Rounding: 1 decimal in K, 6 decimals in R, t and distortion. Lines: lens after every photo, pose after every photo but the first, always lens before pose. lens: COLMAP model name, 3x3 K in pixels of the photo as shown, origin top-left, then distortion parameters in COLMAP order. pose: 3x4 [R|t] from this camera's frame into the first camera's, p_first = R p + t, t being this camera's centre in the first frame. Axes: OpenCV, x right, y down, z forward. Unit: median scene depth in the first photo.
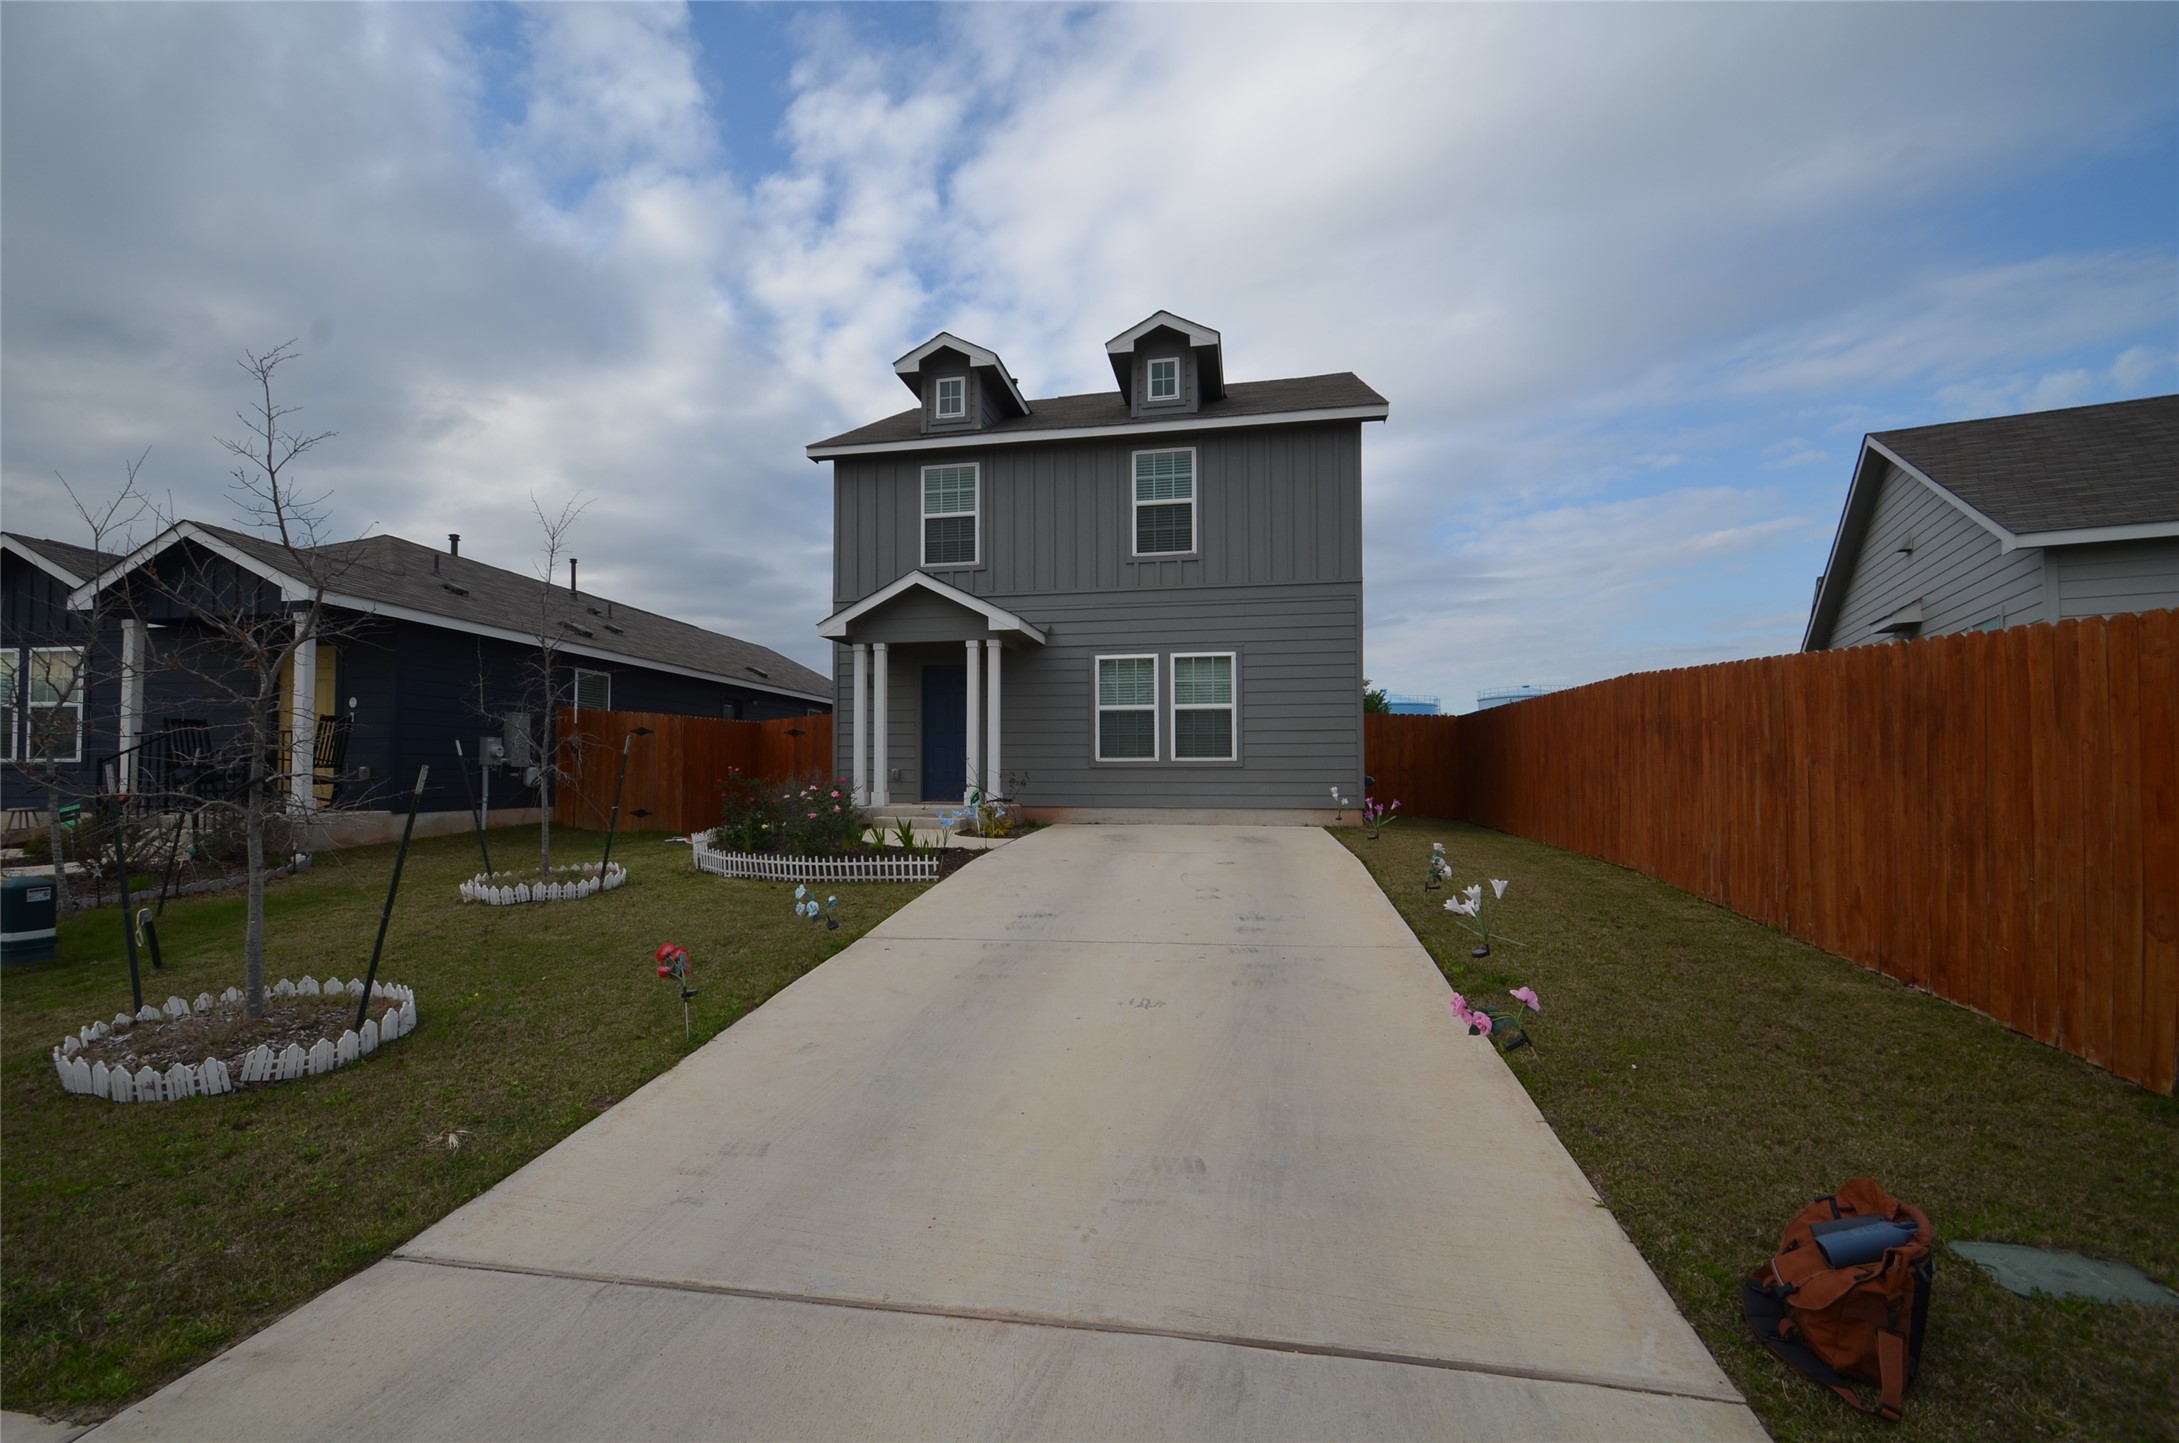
lens RADIAL K [[952.7, 0, 999.1], [0, 952.7, 741.3], [0, 0, 1]] dist [0.001961, -0.010426]
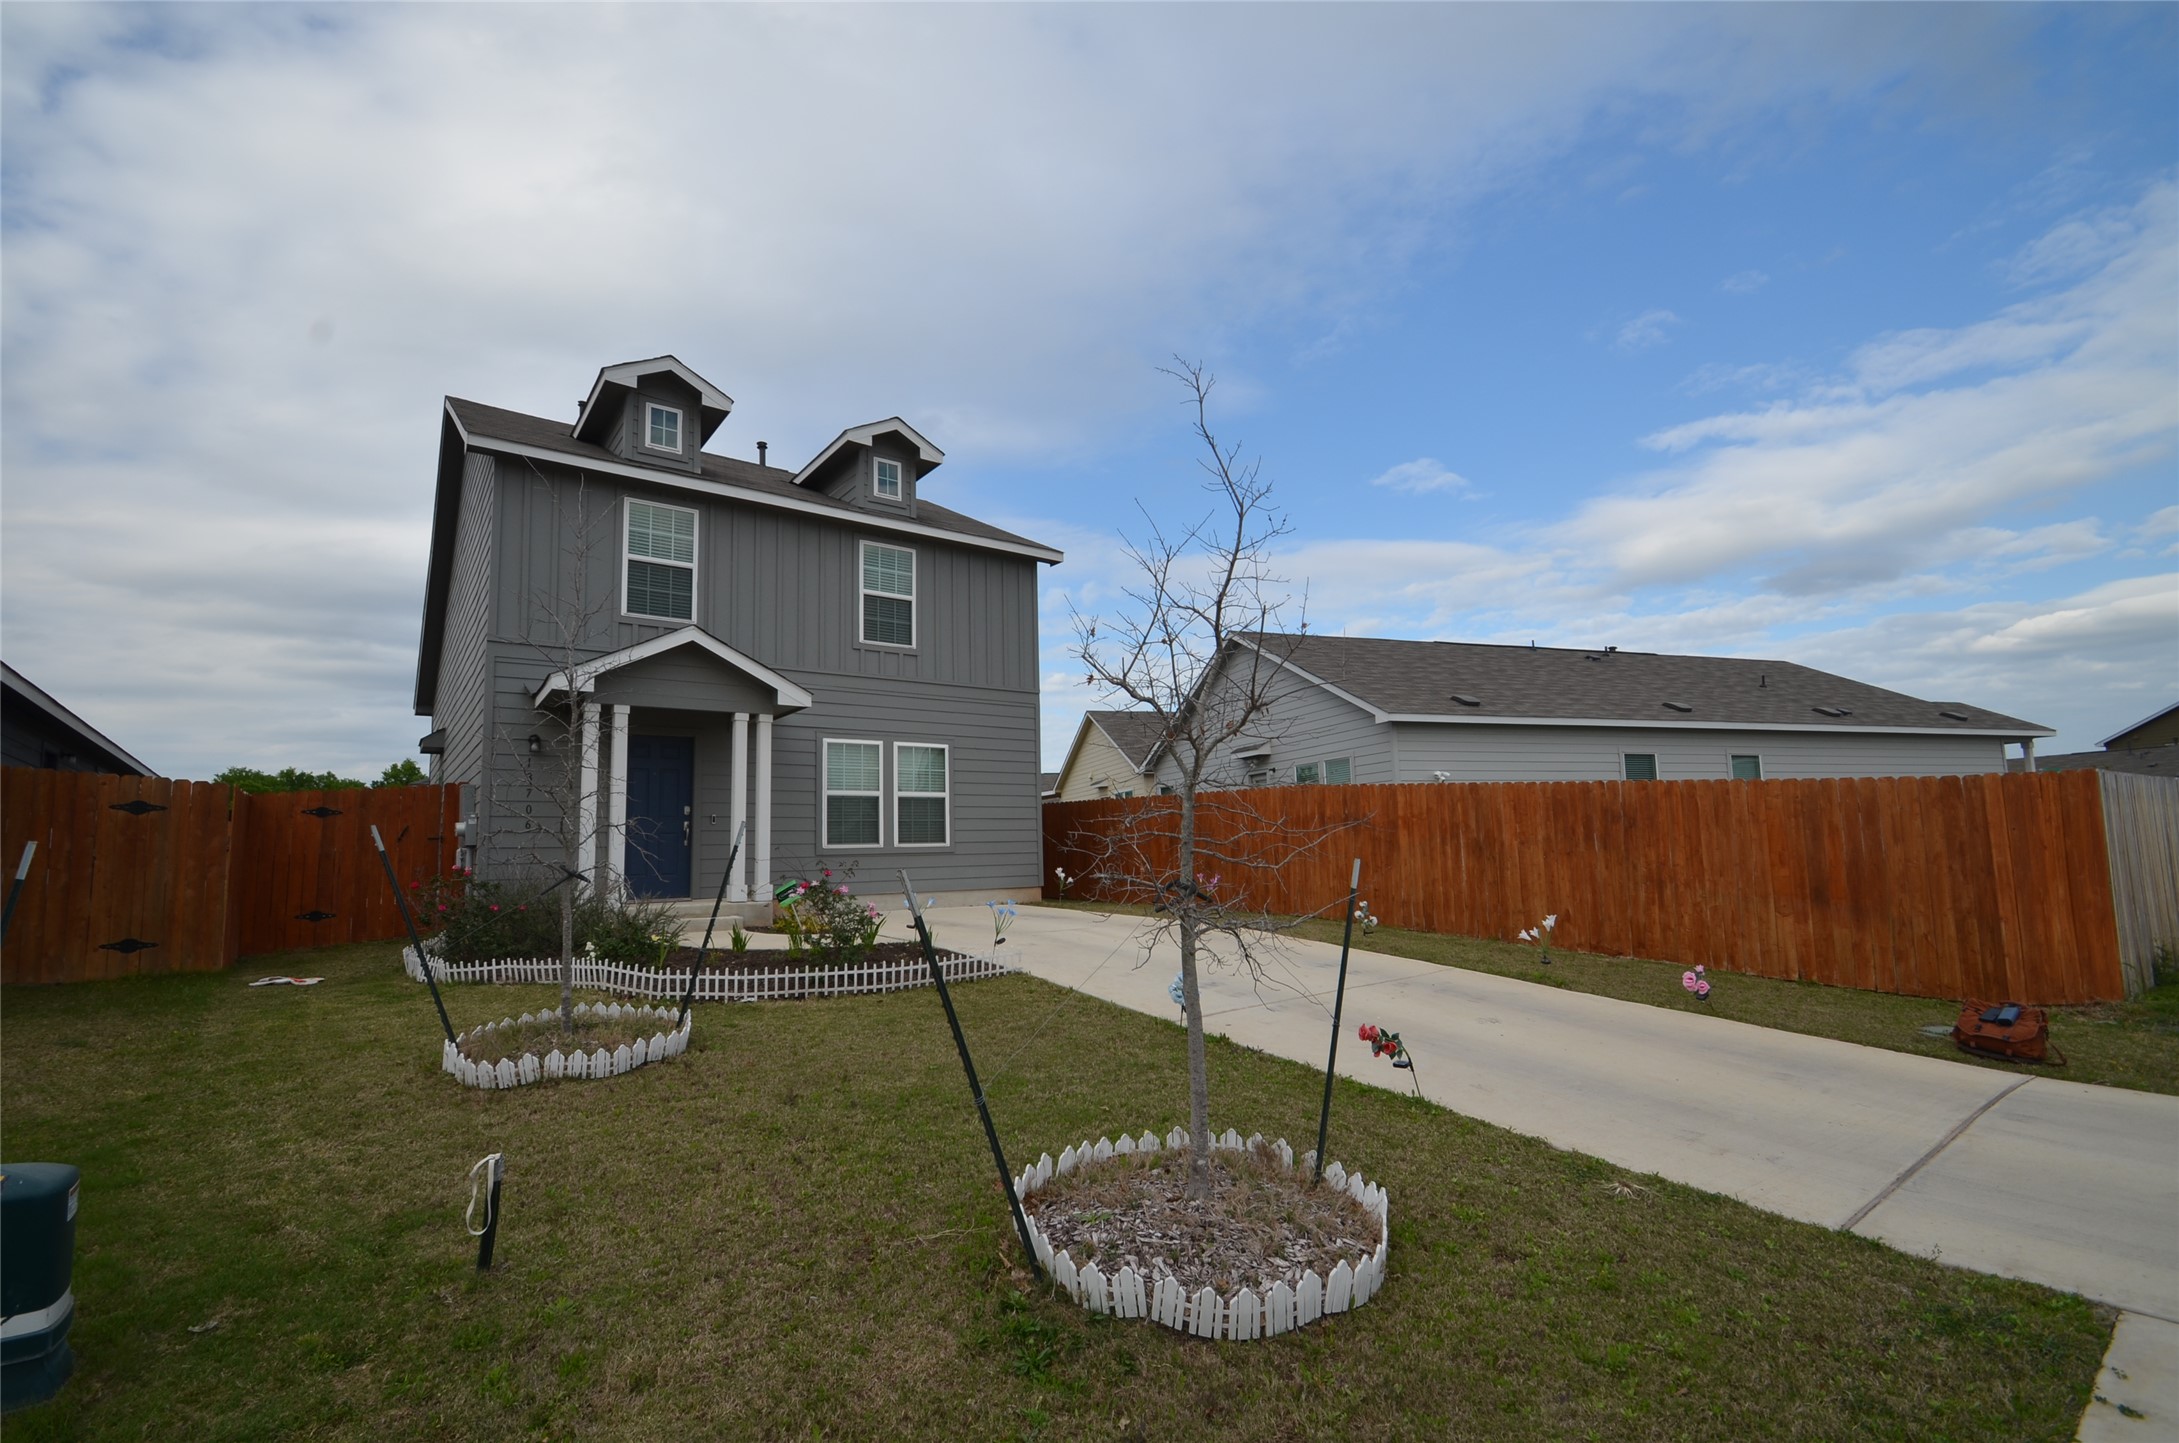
lens RADIAL K [[952.7, 0, 1087.4], [0, 952.7, 733.3], [0, 0, 1]] dist [0.001961, -0.010426]
pose [[0.669801, 0.076689, 0.738570, -0.453428], [-0.005181, 0.995111, -0.098628, -0.001155], [-0.742523, 0.062235, 0.666923, 0.166944]]
